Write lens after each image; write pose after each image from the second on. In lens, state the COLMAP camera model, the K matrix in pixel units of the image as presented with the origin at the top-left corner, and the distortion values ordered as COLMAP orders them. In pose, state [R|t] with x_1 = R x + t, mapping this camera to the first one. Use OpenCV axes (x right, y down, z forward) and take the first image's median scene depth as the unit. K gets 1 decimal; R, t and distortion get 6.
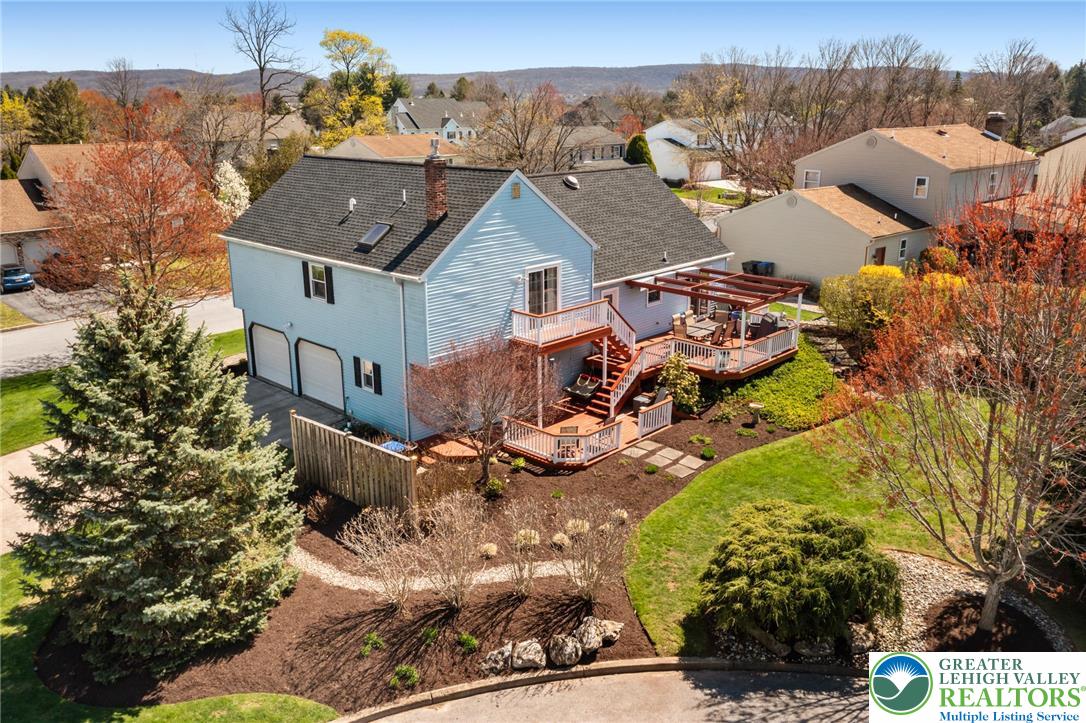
lens RADIAL K [[861.7, 0, 546.6], [0, 861.7, 359.4], [0, 0, 1]] dist [-0.008051, 0.011723]
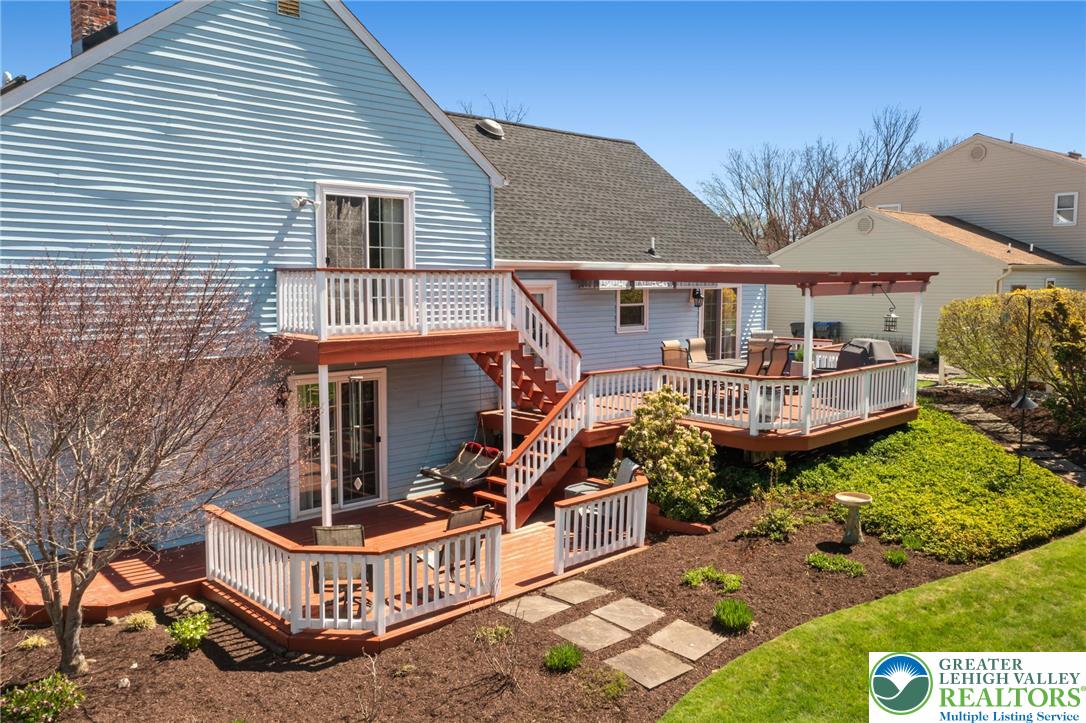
lens RADIAL K [[861.7, 0, 546.6], [0, 861.7, 359.4], [0, 0, 1]] dist [-0.008051, 0.011723]
pose [[0.998963, 0.011419, -0.044064, 0.115379], [-0.019738, 0.980951, -0.193250, 0.069591], [0.041018, 0.193919, 0.980160, 0.576626]]
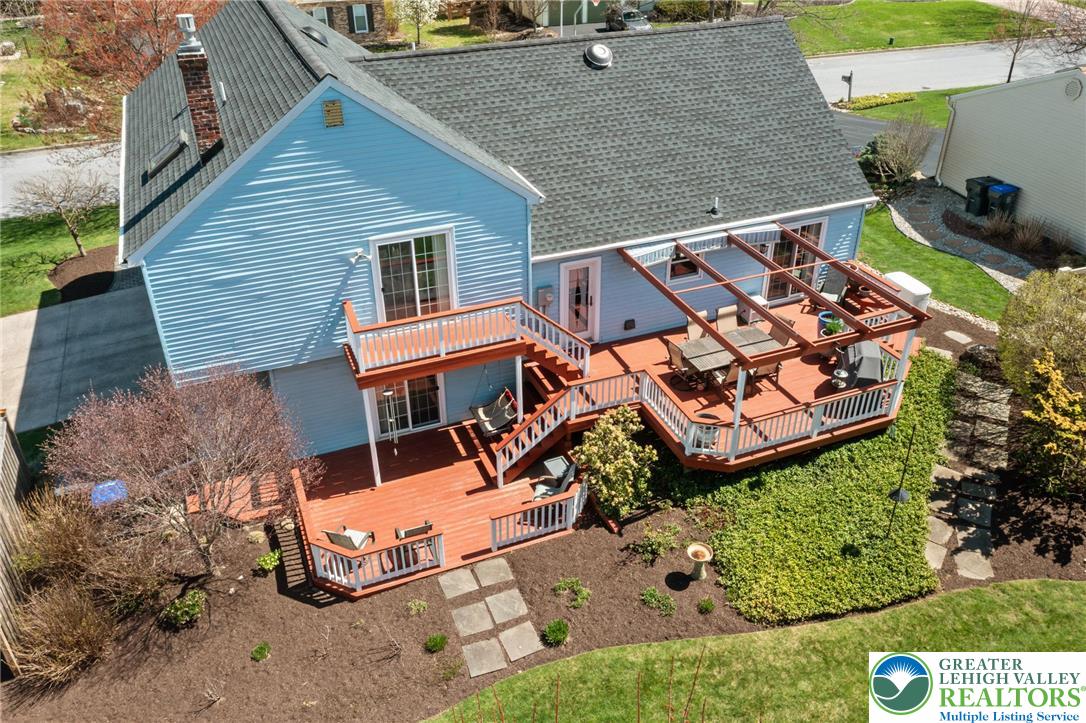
lens RADIAL K [[861.7, 0, 546.6], [0, 861.7, 359.4], [0, 0, 1]] dist [-0.008051, 0.011723]
pose [[0.909170, 0.213611, -0.357464, 0.321909], [-0.113522, 0.953035, 0.280779, -0.207398], [0.400653, -0.214695, 0.890720, 0.485437]]
